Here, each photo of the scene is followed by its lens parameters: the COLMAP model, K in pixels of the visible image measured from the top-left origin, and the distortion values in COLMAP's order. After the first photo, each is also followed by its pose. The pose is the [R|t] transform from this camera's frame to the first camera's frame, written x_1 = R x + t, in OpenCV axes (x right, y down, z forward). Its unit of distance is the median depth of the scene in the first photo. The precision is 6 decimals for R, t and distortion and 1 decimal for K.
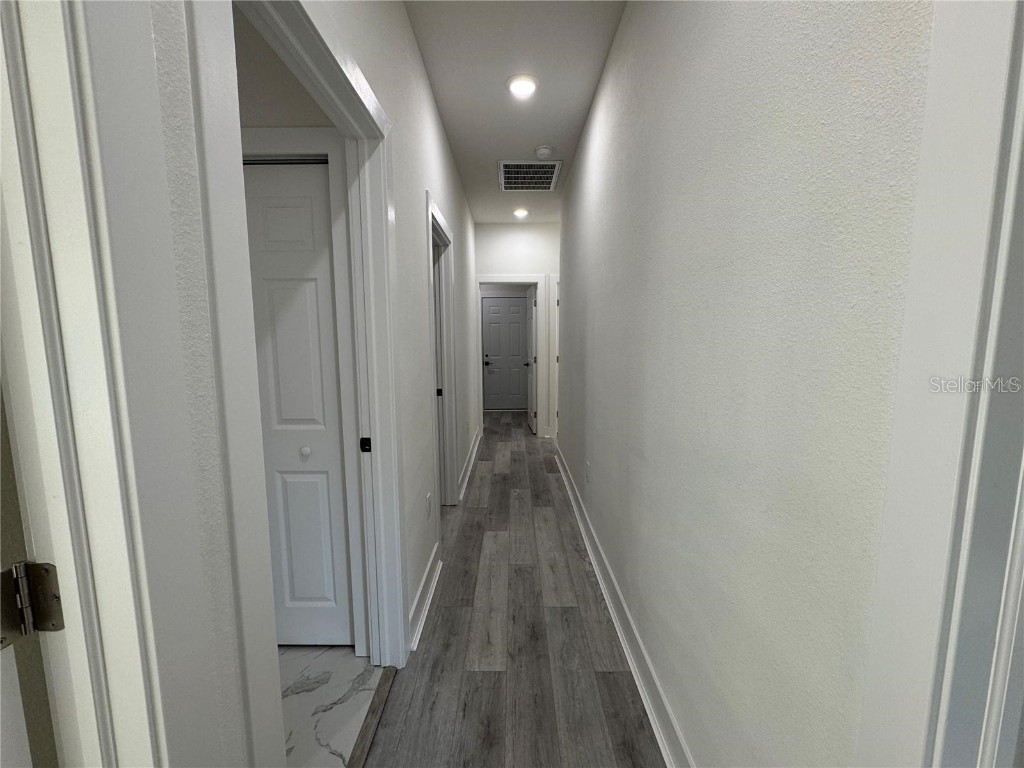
lens RADIAL K [[407.6, 0, 512.5], [0, 407.6, 385.5], [0, 0, 1]] dist [-0.003043, -0.000182]
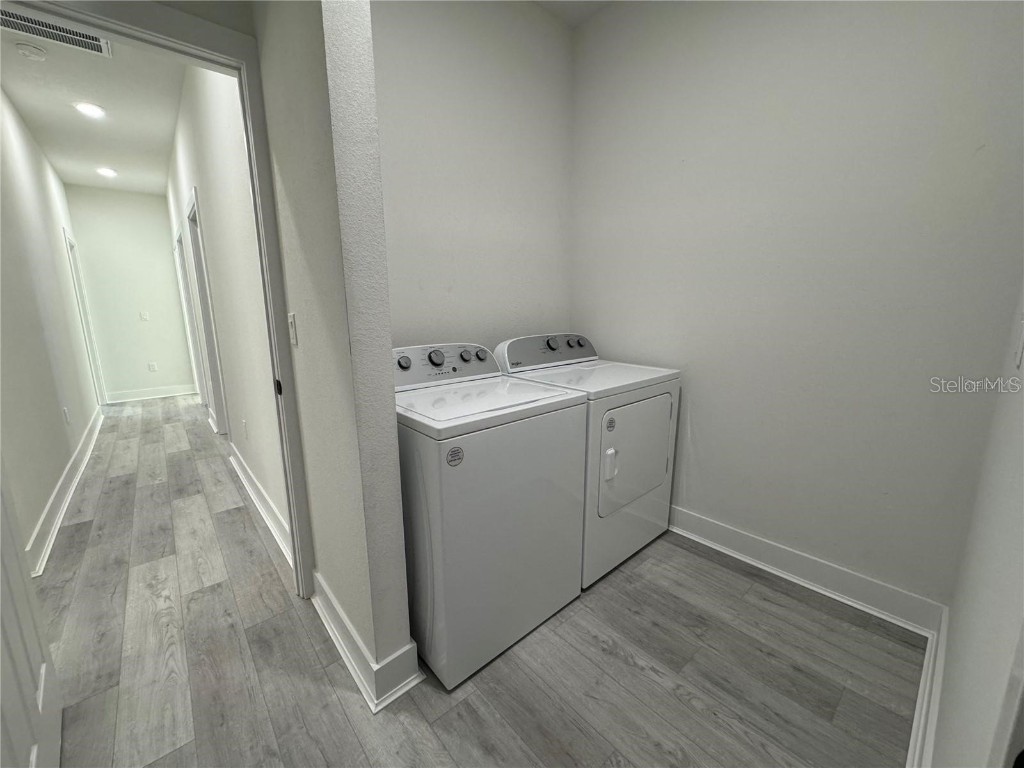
lens RADIAL K [[407.6, 0, 511.7], [0, 407.6, 381.8], [0, 0, 1]] dist [-0.003043, -0.000182]
pose [[-0.750844, 0.133690, -0.646808, -0.021360], [-0.065930, 0.959238, 0.274800, -0.207747], [0.657181, 0.248976, -0.711424, 1.983154]]
